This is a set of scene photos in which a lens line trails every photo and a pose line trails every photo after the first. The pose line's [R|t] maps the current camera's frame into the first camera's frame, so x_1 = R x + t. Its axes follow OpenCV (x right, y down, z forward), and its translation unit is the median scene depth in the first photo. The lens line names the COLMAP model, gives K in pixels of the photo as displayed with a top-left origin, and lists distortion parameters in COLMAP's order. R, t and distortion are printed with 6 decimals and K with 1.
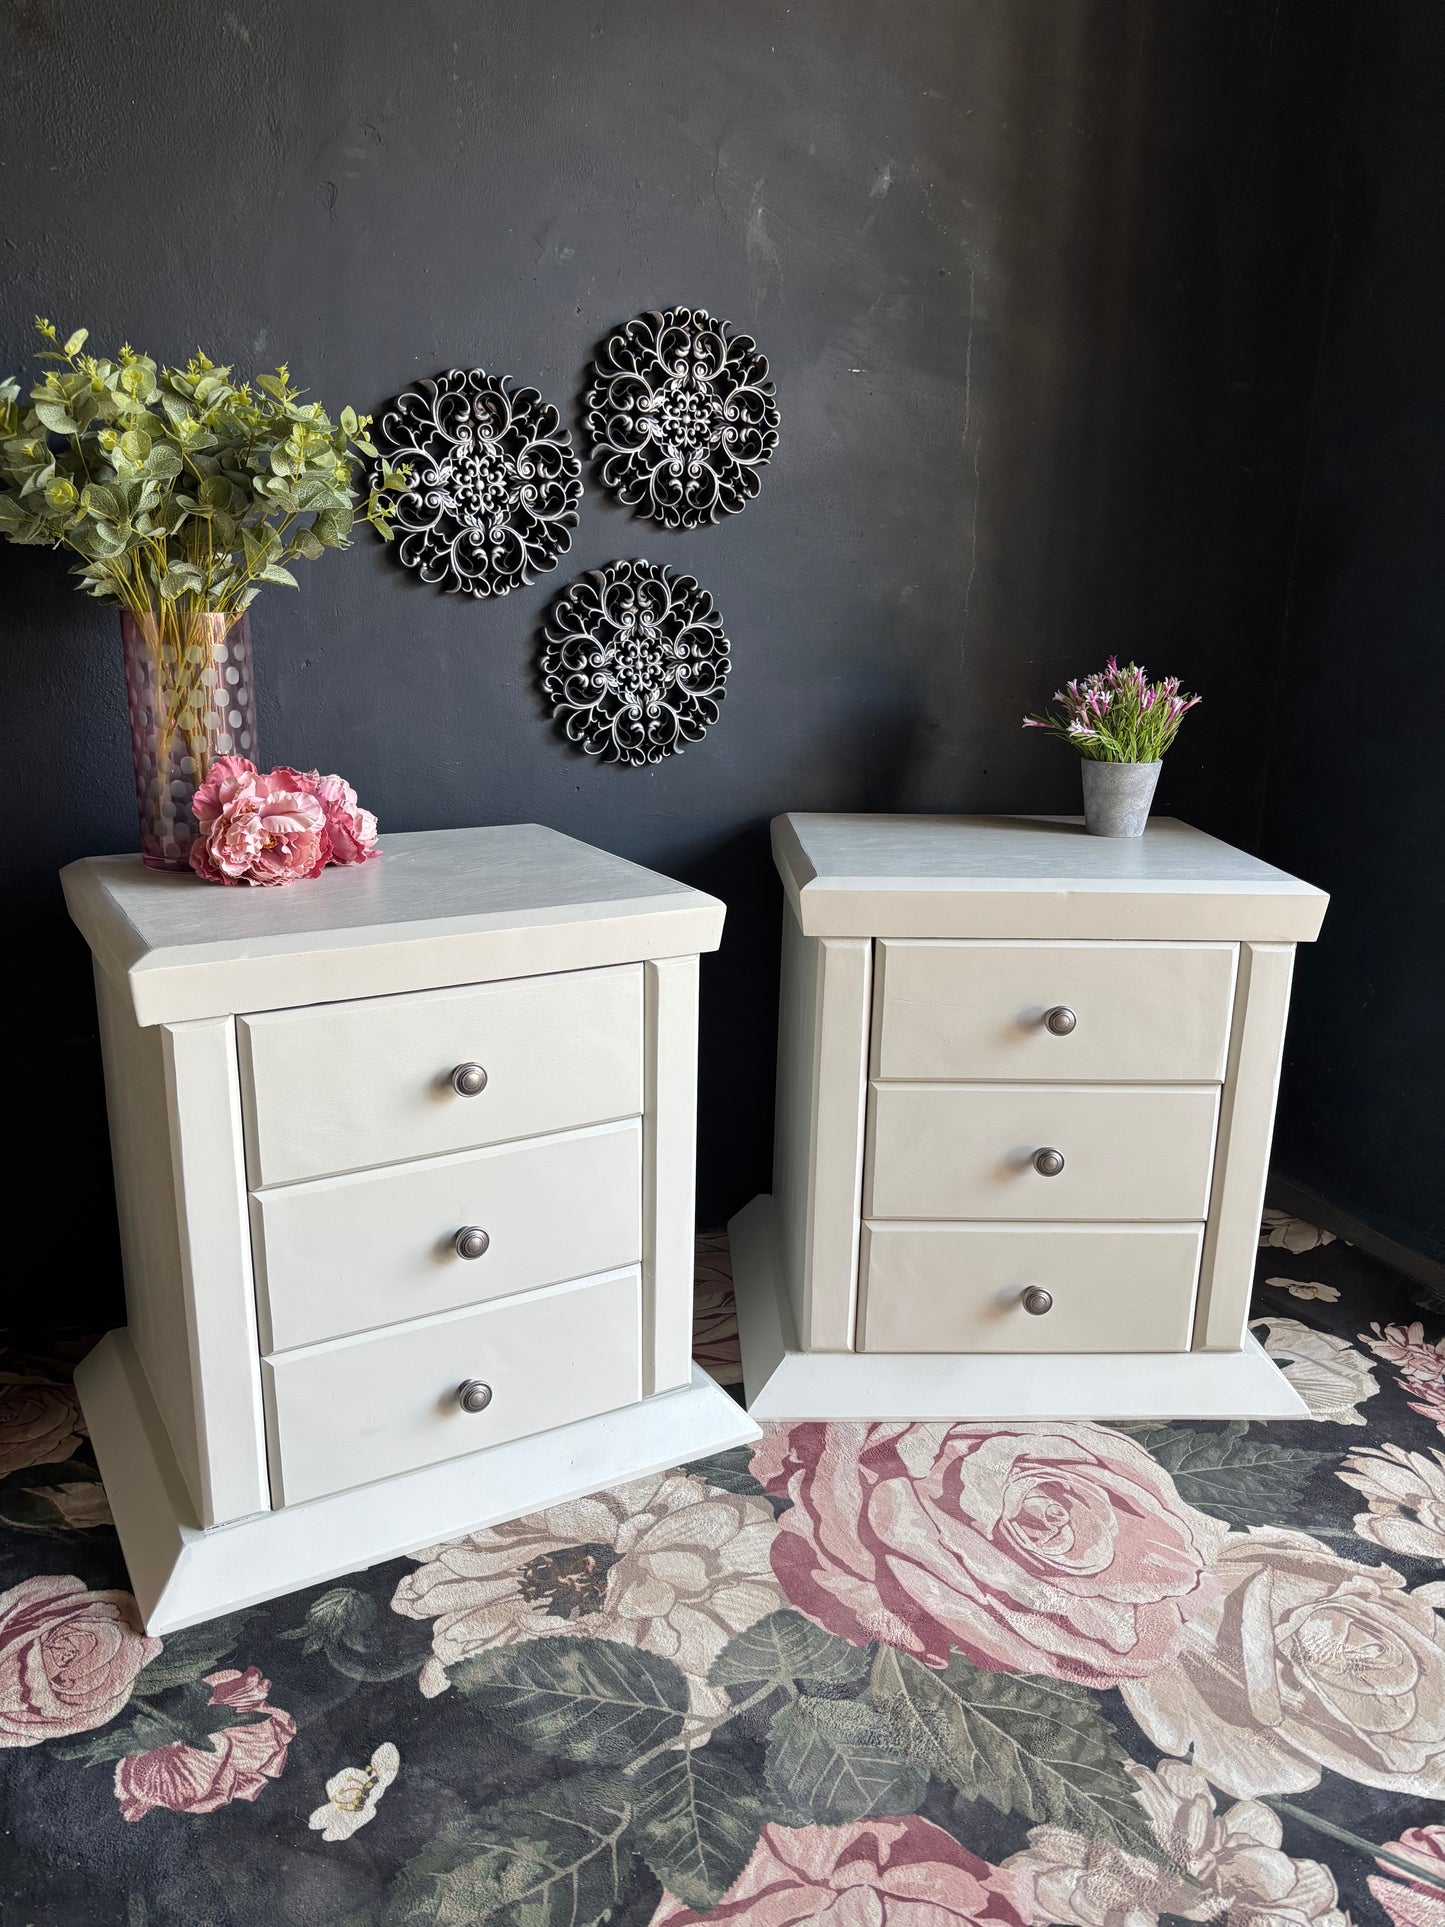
lens RADIAL K [[1485.0, 0, 732.9], [0, 1485.0, 965.8], [0, 0, 1]] dist [0.037536, -0.046988]
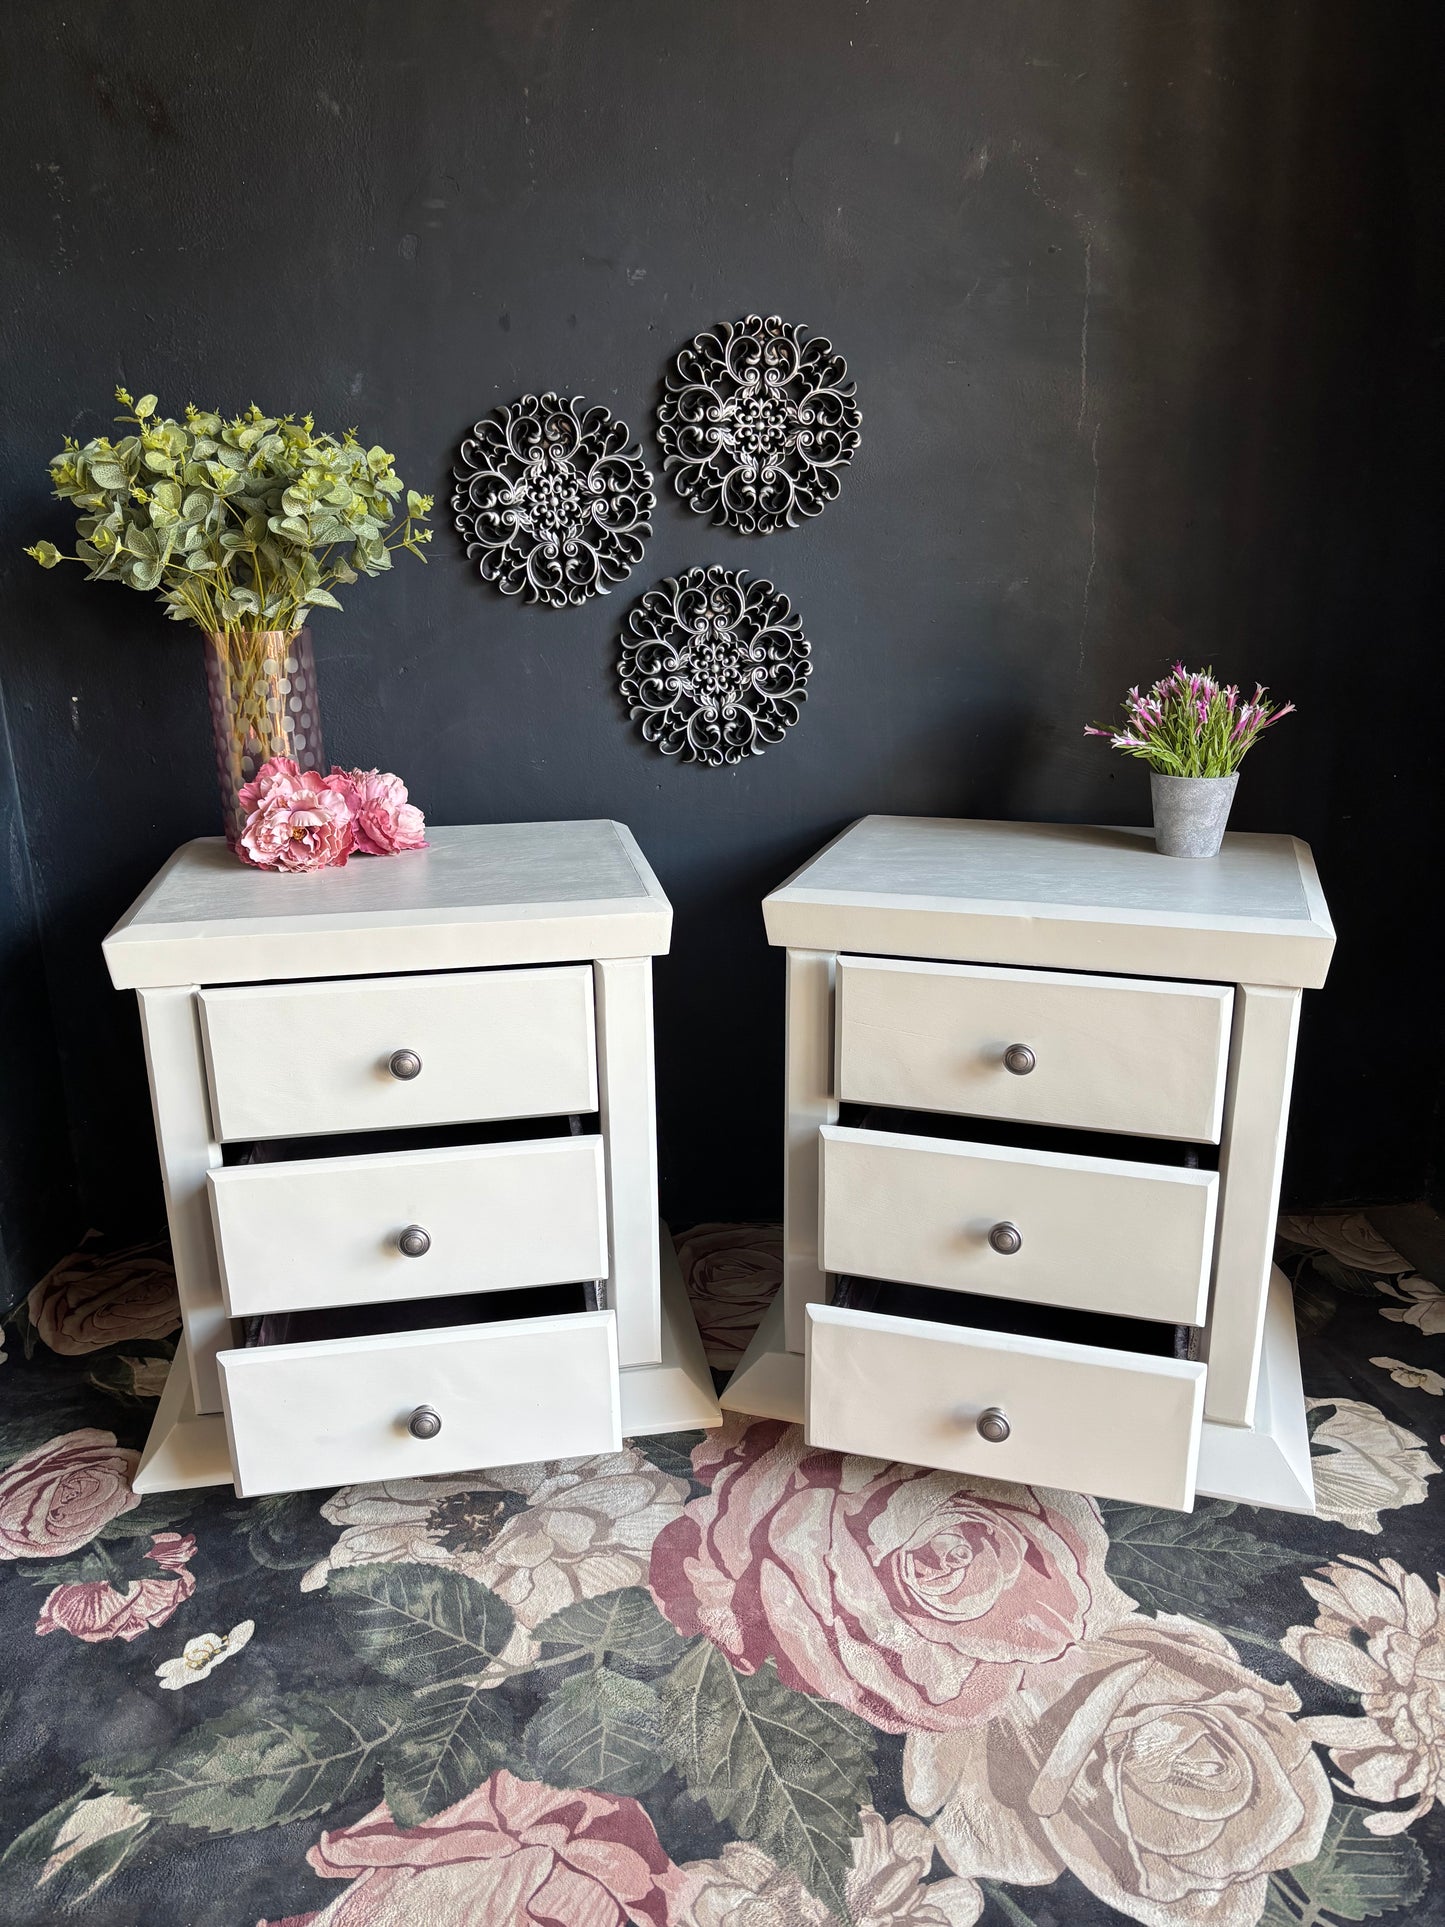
lens RADIAL K [[1485.0, 0, 715.4], [0, 1485.0, 974.0], [0, 0, 1]] dist [0.037536, -0.046988]
pose [[0.934610, 0.073523, -0.347993, 0.363121], [-0.062485, 0.997126, 0.042852, -0.041165], [0.350144, -0.018305, 0.936517, 0.036950]]
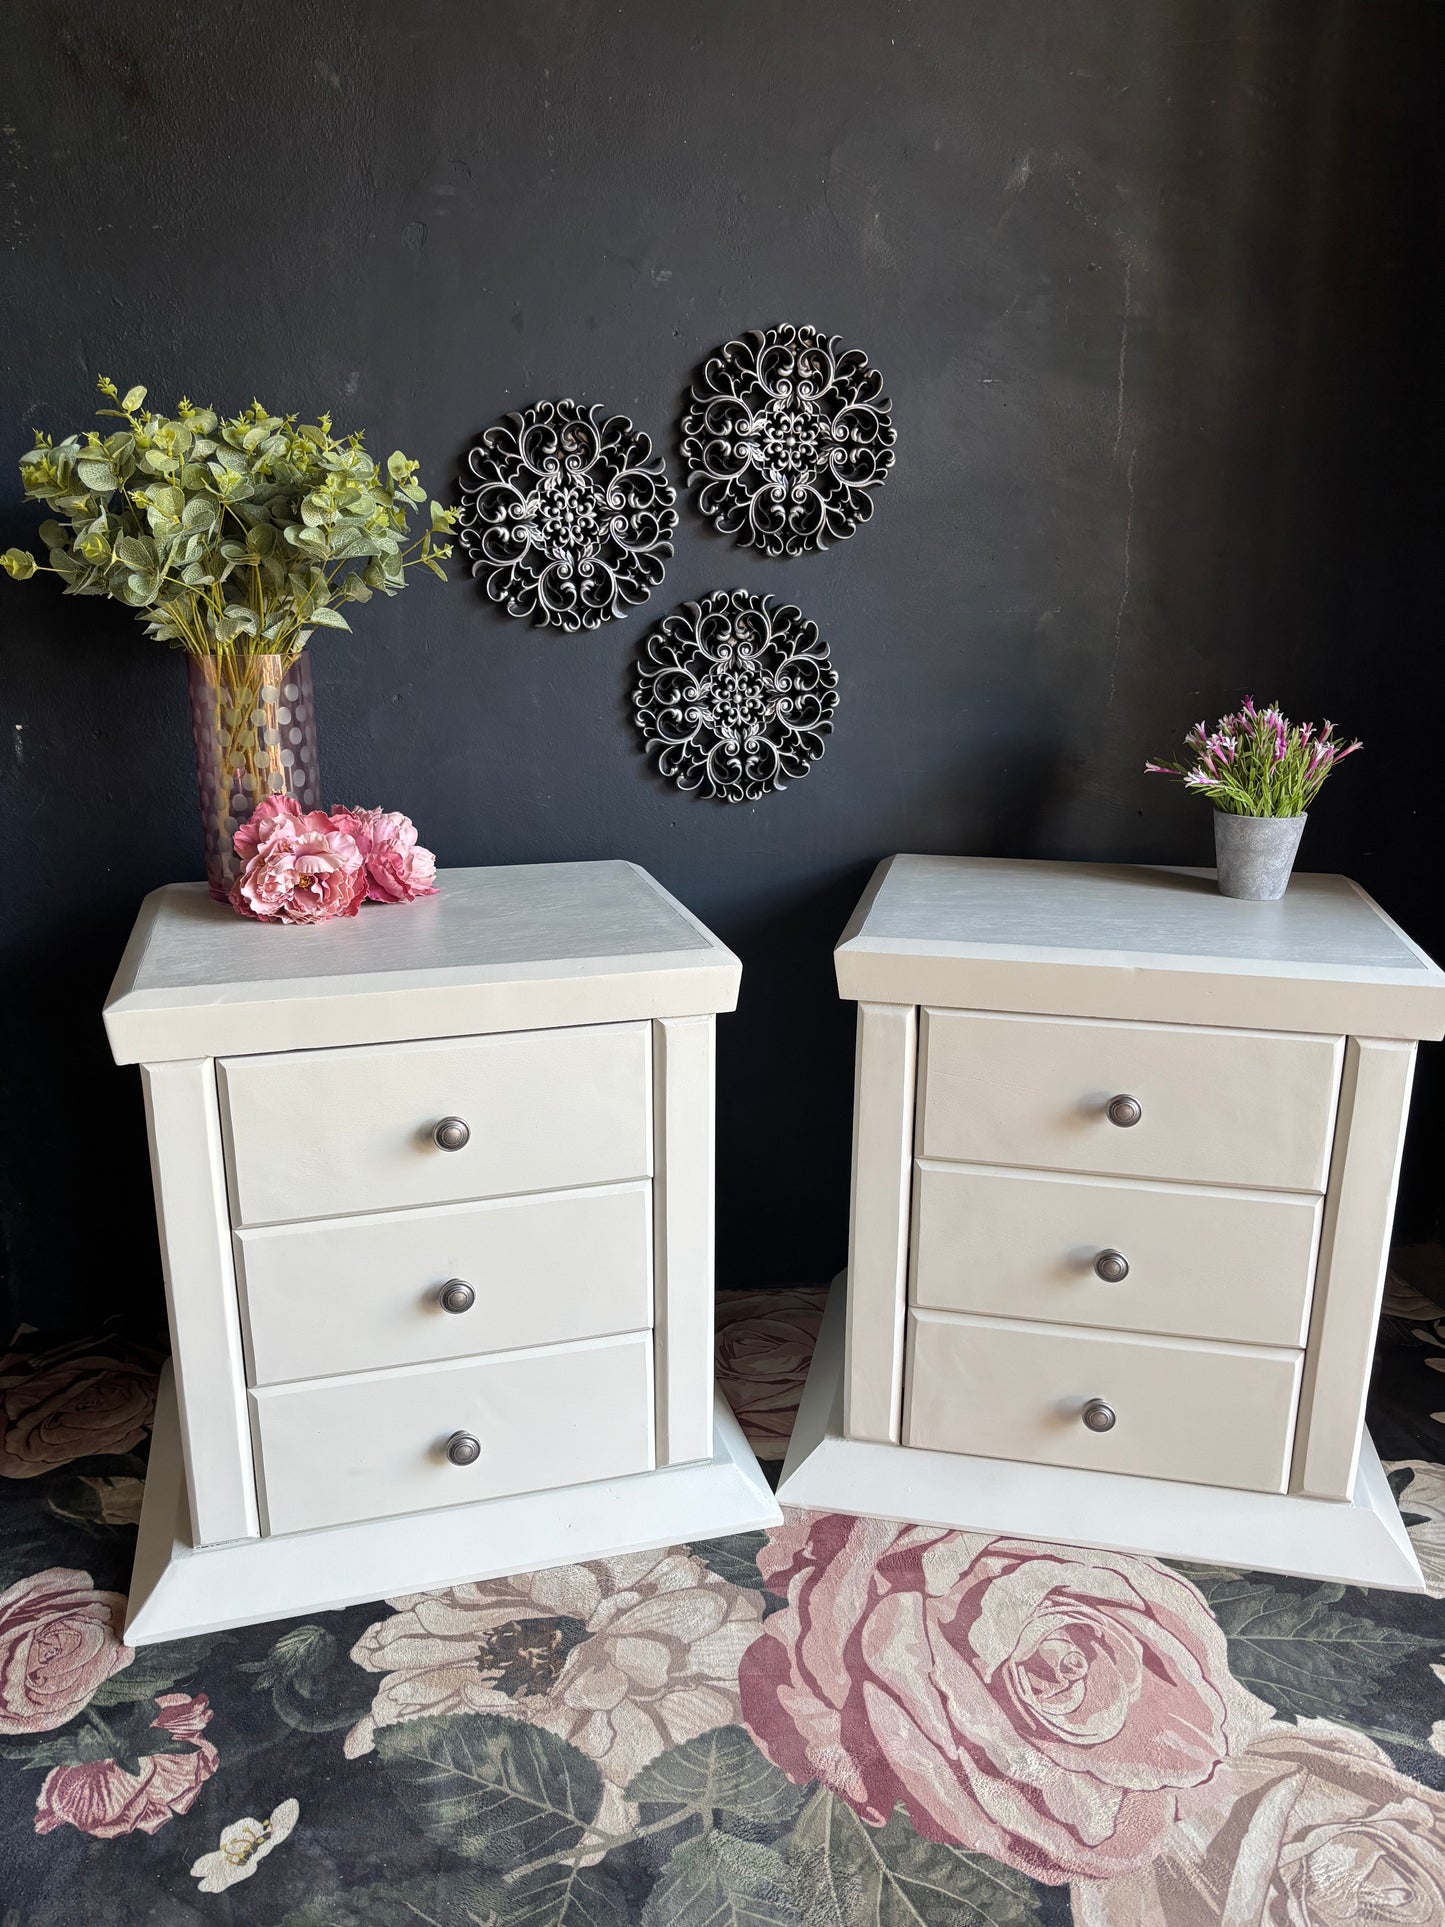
lens RADIAL K [[1485.0, 0, 724.8], [0, 1485.0, 963.5], [0, 0, 1]] dist [0.037536, -0.046988]
pose [[0.968583, 0.054199, -0.242715, 0.200182], [-0.052367, 0.998530, 0.014000, -0.051585], [0.243117, -0.000850, 0.969997, 0.077017]]
